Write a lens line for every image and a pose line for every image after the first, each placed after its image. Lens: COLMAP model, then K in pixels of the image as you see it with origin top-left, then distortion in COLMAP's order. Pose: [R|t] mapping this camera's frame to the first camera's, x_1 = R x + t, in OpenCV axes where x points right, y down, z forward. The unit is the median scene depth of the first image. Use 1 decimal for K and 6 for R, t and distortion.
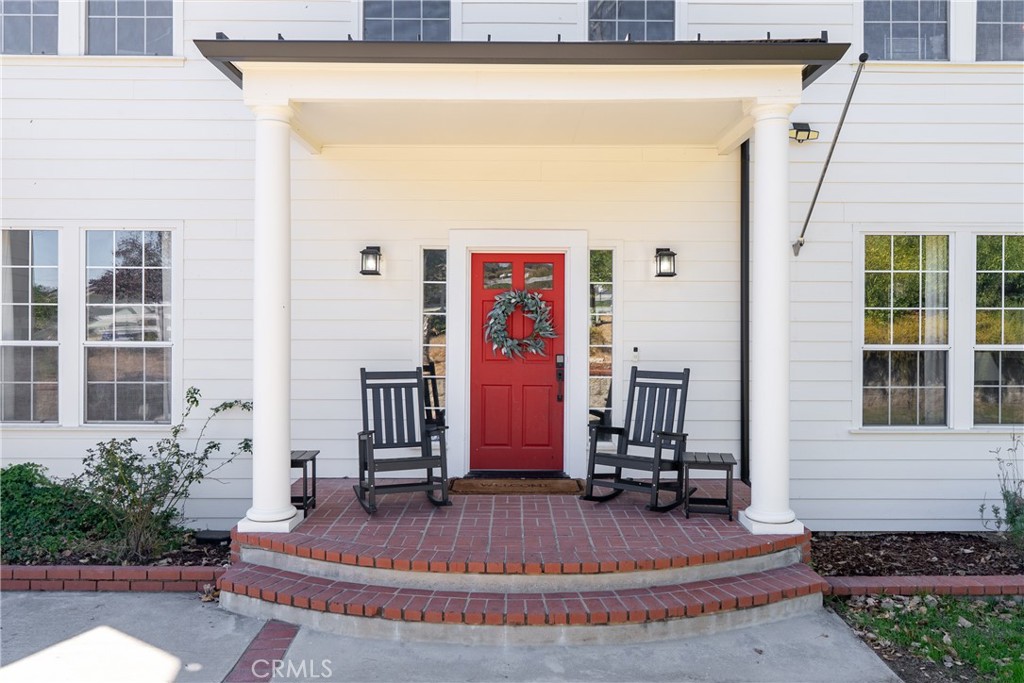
lens RADIAL K [[767.8, 0, 510.5], [0, 767.8, 339.3], [0, 0, 1]] dist [0.004260, -0.000833]
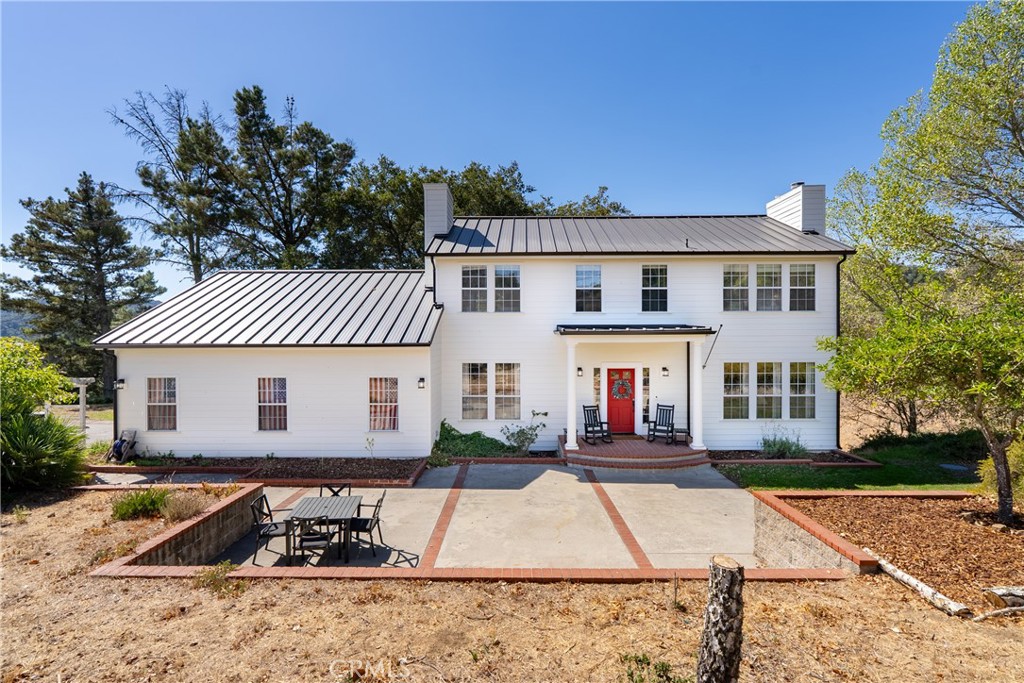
lens RADIAL K [[466.7, 0, 515.6], [0, 466.7, 345.2], [0, 0, 1]] dist [0.000185, 0.000200]
pose [[0.999739, -0.007789, -0.021497, -0.444811], [0.007926, 0.999949, 0.006294, -0.251121], [0.021447, -0.006463, 0.999749, -1.160694]]
